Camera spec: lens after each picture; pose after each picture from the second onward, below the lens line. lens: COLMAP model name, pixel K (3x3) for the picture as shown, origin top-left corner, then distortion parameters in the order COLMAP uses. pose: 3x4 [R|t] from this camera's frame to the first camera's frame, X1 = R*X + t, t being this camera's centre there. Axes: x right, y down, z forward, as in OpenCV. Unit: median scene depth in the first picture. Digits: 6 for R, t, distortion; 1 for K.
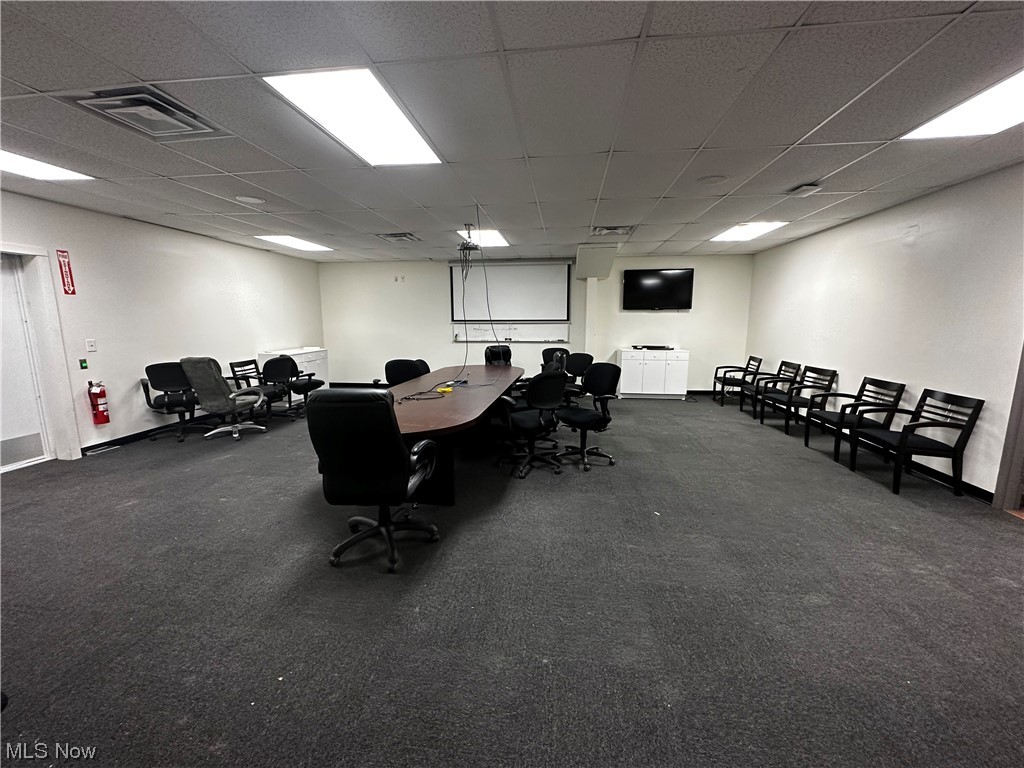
lens RADIAL K [[410.4, 0, 511.1], [0, 410.4, 385.3], [0, 0, 1]] dist [-0.003254, 0.000520]
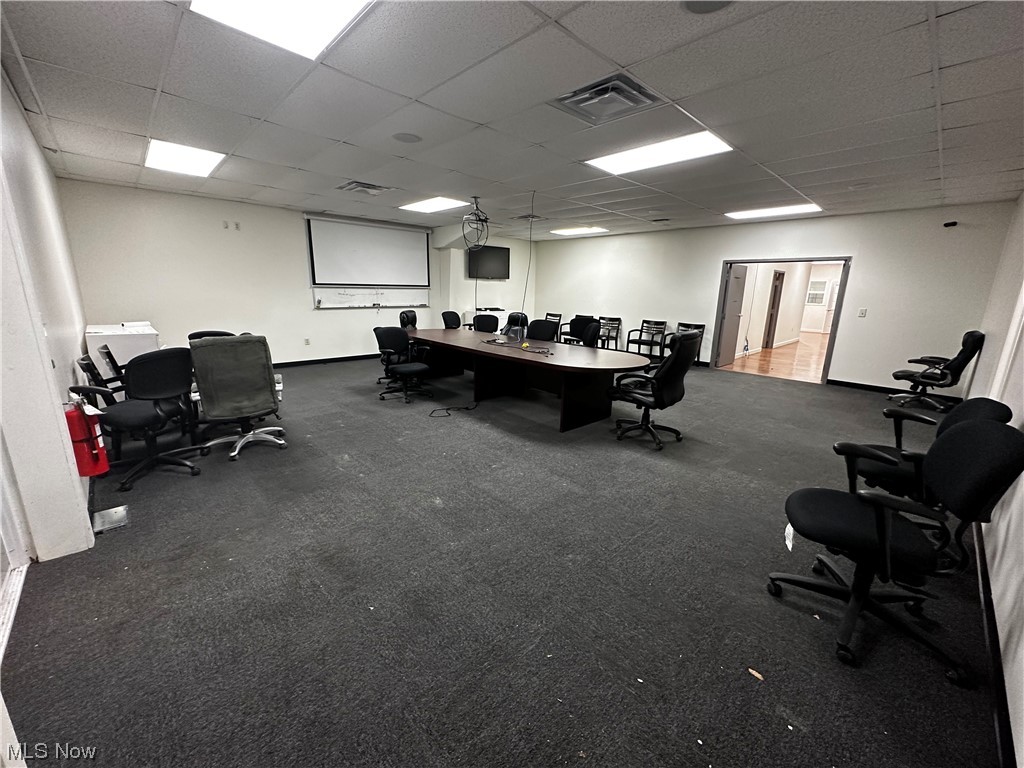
lens RADIAL K [[410.4, 0, 510.6], [0, 410.4, 385.7], [0, 0, 1]] dist [-0.003254, 0.000520]
pose [[0.630773, -0.167293, 0.757719, -0.987459], [0.102879, 0.985893, 0.132027, -0.031724], [-0.769117, -0.005326, 0.639085, 0.228691]]
